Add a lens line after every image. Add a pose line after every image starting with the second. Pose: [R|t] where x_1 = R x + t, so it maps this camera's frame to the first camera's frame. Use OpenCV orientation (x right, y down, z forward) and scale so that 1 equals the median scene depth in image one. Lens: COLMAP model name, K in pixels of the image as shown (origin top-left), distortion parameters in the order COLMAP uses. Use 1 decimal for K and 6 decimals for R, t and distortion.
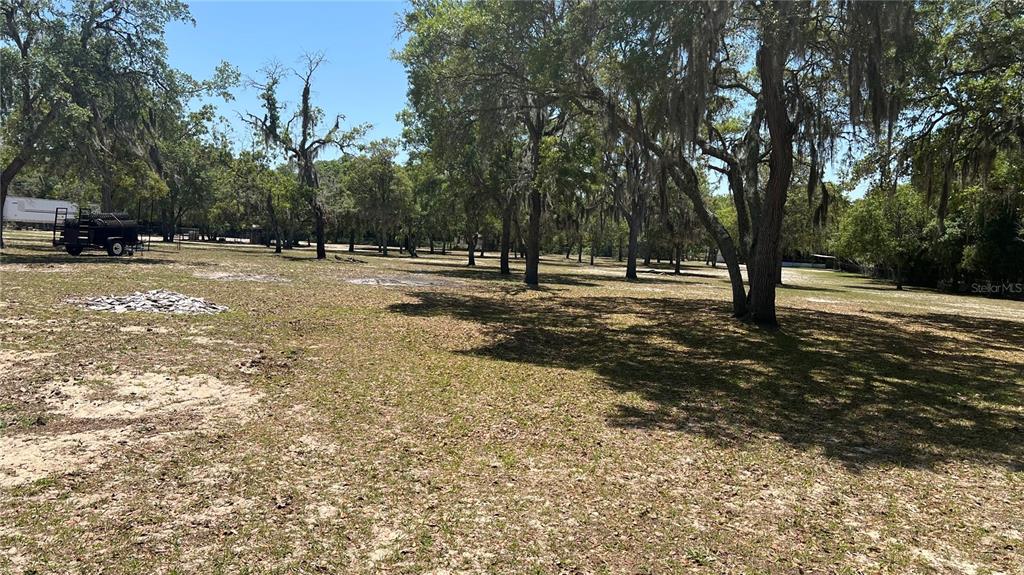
lens RADIAL K [[763.9, 0, 509.4], [0, 763.9, 287.0], [0, 0, 1]] dist [0.064458, -0.077003]
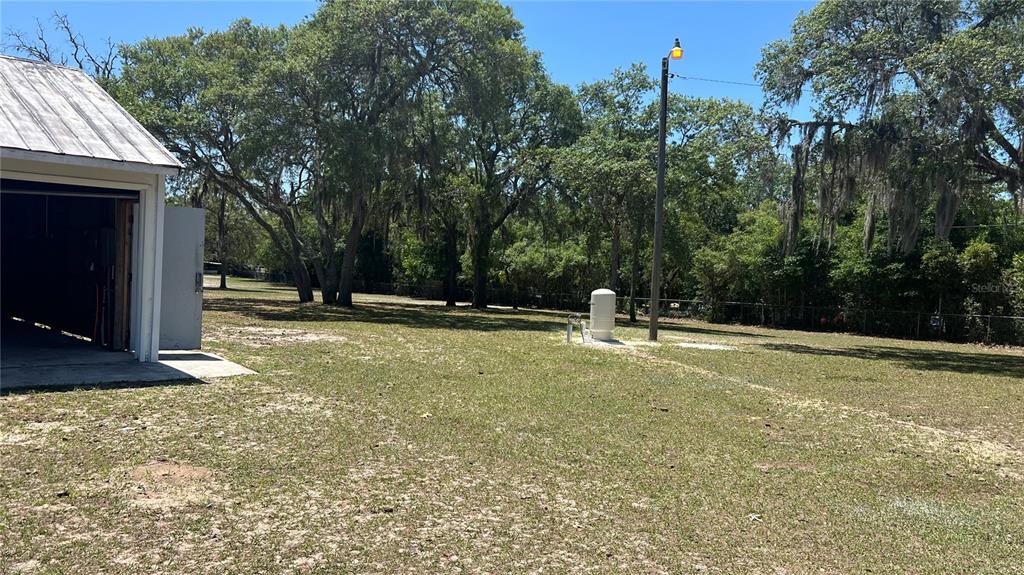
lens RADIAL K [[763.9, 0, 509.4], [0, 763.9, 287.0], [0, 0, 1]] dist [0.064458, -0.077003]
pose [[0.698504, -0.028930, 0.715022, -0.256853], [0.033967, 0.999397, 0.007253, -0.000005], [-0.714800, 0.019221, 0.699065, -0.202544]]
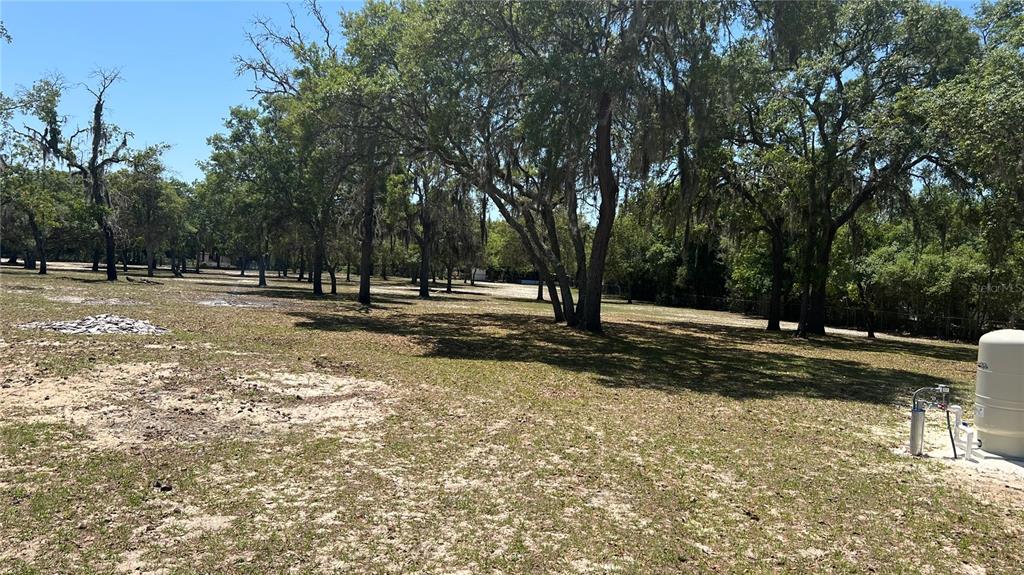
lens RADIAL K [[763.9, 0, 509.4], [0, 763.9, 287.0], [0, 0, 1]] dist [0.064458, -0.077003]
pose [[0.943364, -0.007152, 0.331682, -0.095181], [0.014750, 0.999683, -0.020396, -0.001195], [-0.331431, 0.024133, 0.943171, -0.079559]]
